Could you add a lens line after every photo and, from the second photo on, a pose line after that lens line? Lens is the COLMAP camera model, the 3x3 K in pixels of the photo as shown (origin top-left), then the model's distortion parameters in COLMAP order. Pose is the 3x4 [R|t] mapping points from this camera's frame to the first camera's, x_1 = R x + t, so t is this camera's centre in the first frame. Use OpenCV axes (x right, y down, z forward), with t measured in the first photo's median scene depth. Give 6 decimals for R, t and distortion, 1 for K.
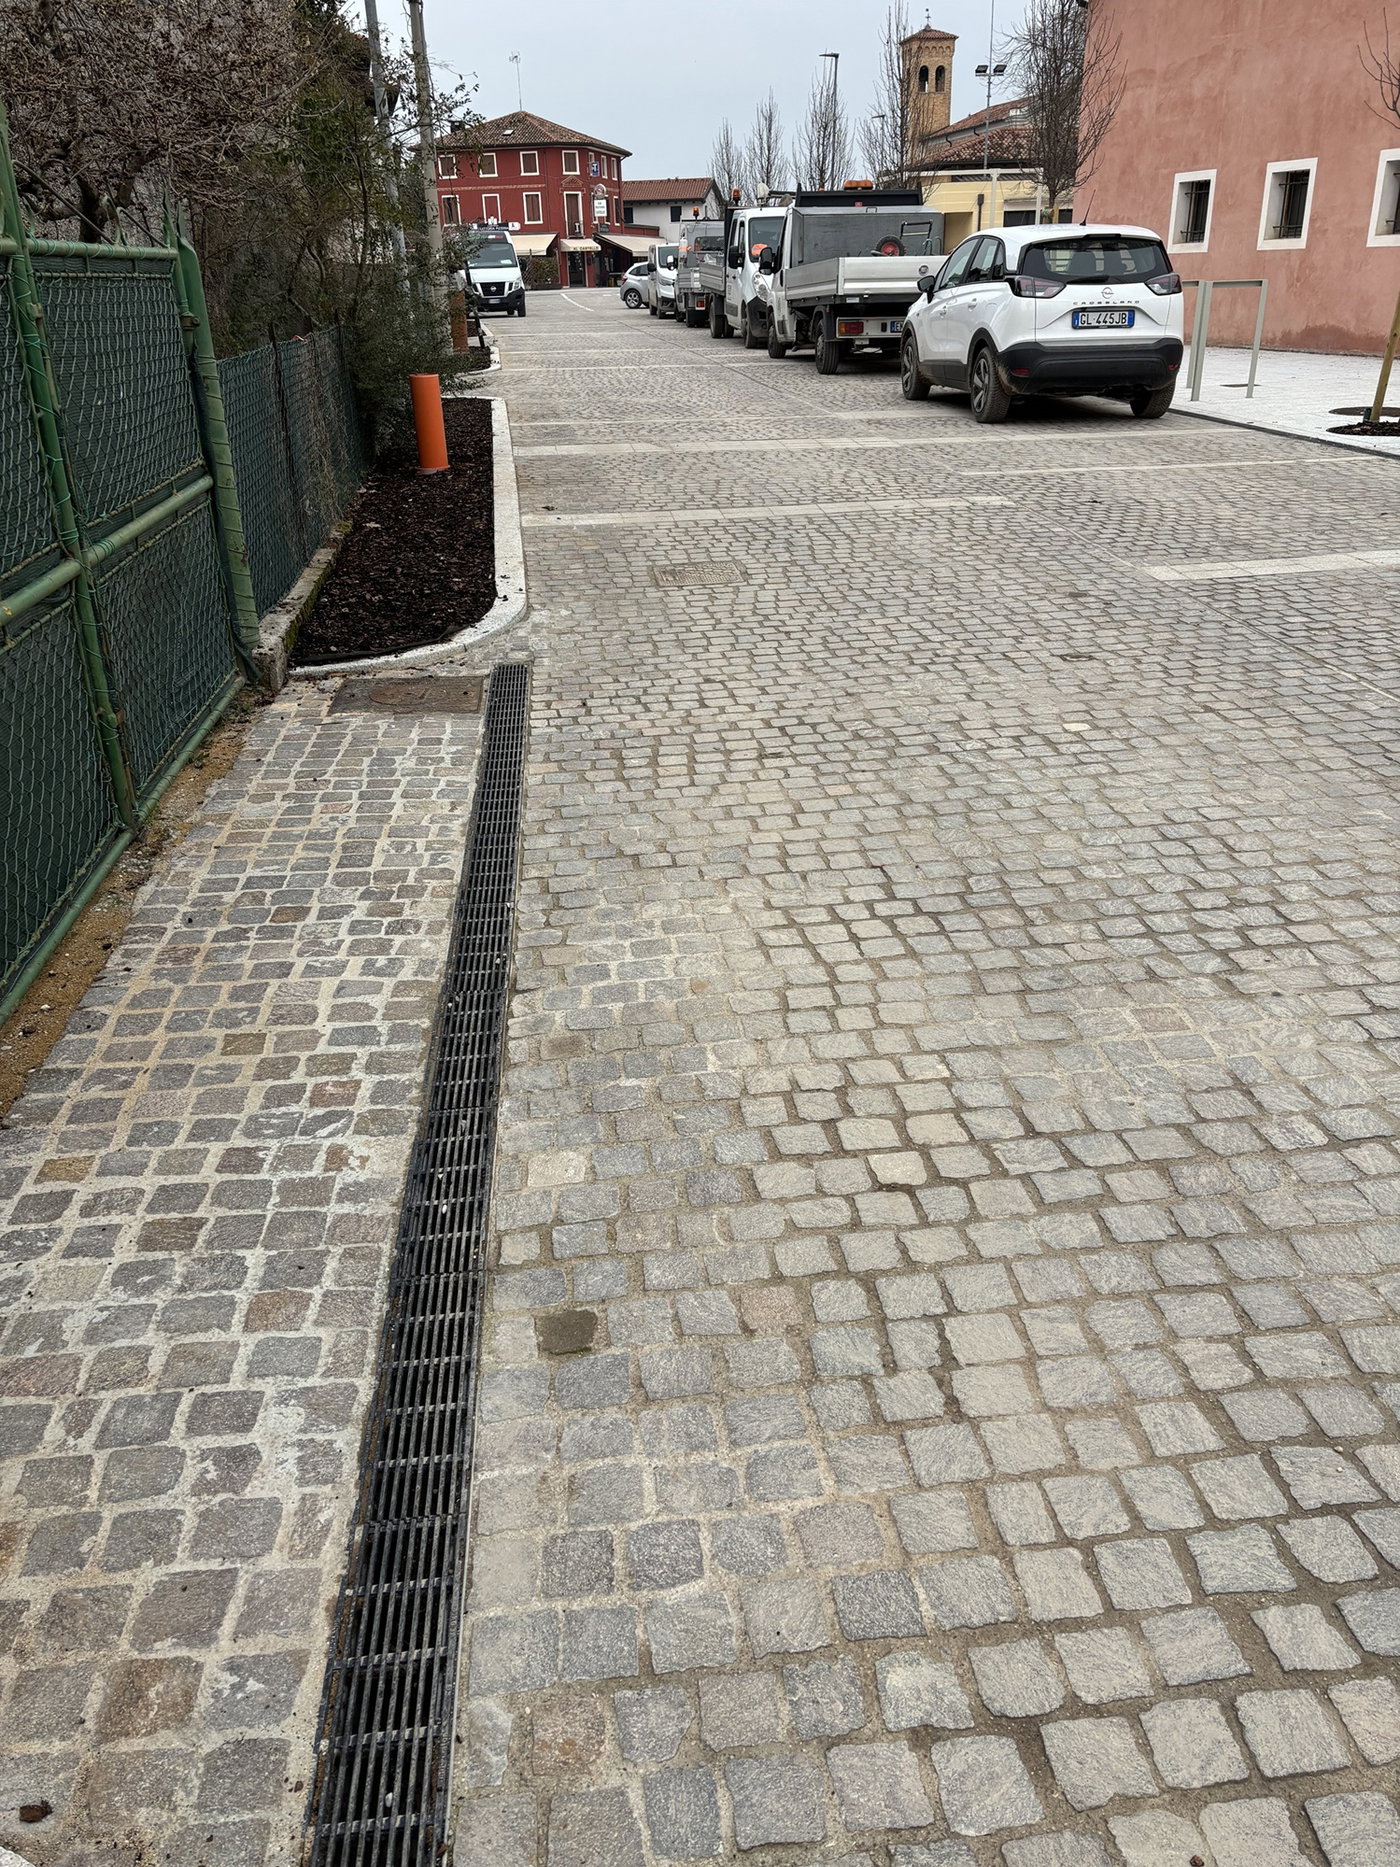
lens RADIAL K [[1379.6, 0, 700.0], [0, 1379.6, 933.5], [0, 0, 1]] dist [0.071128, -0.065431]
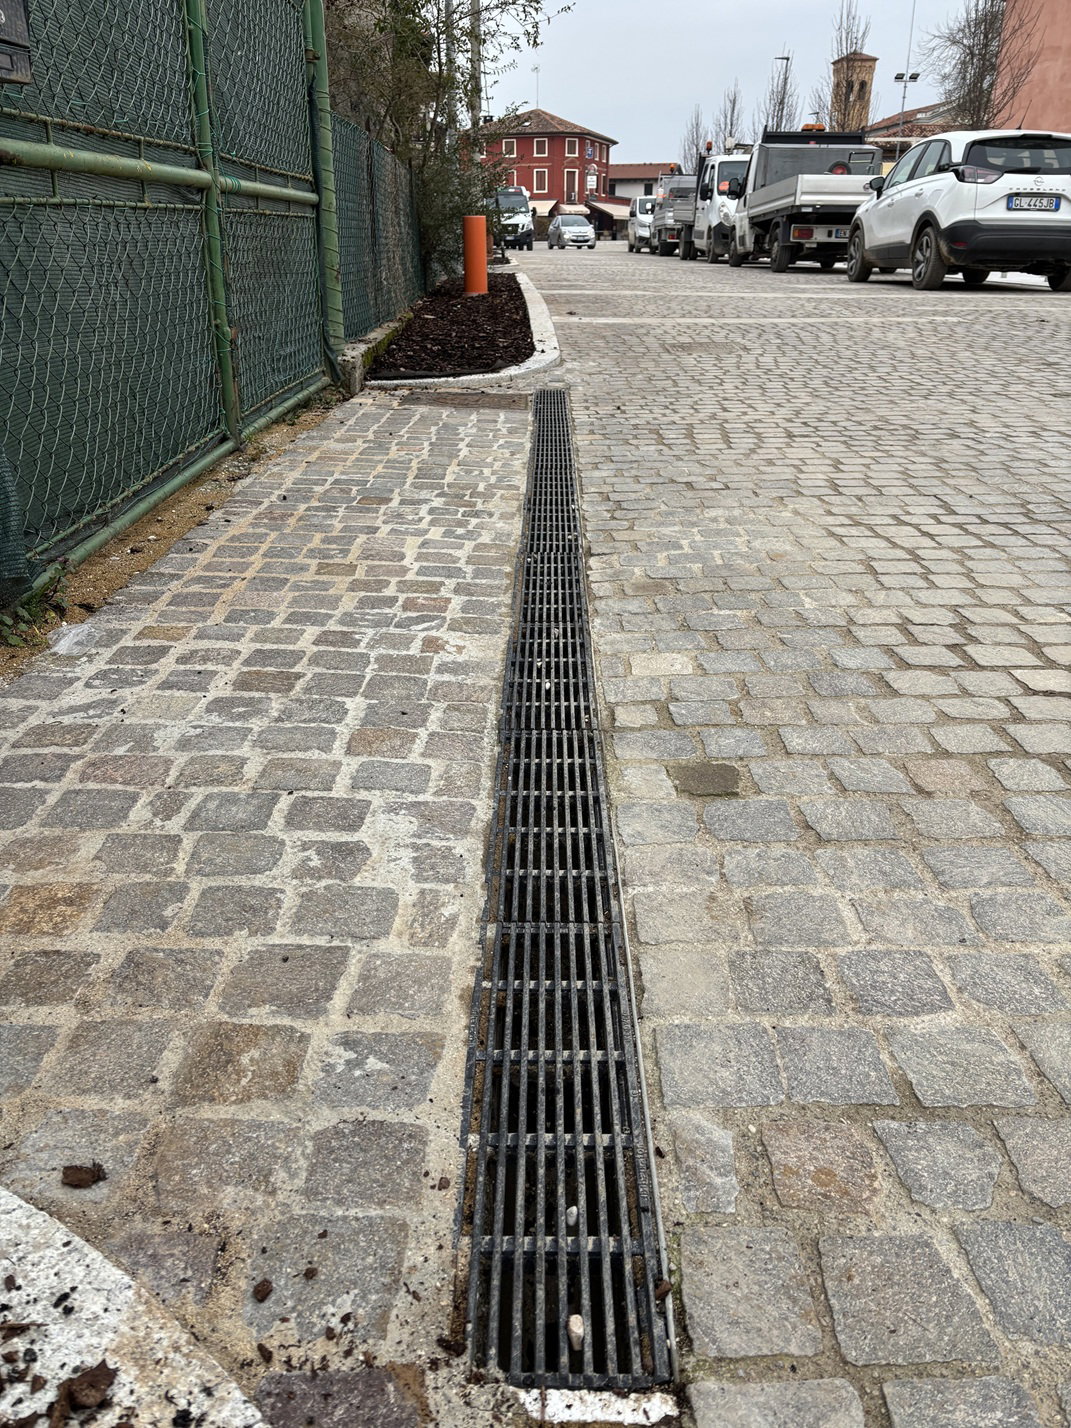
lens RADIAL K [[1062.0, 0, 533.5], [0, 1062.0, 705.5], [0, 0, 1]] dist [0.083416, -0.094981]
pose [[0.993694, 0.069616, -0.087897, -0.139500], [-0.072352, 0.996977, -0.028329, 0.251672], [0.085659, 0.034510, 0.995727, 0.302671]]
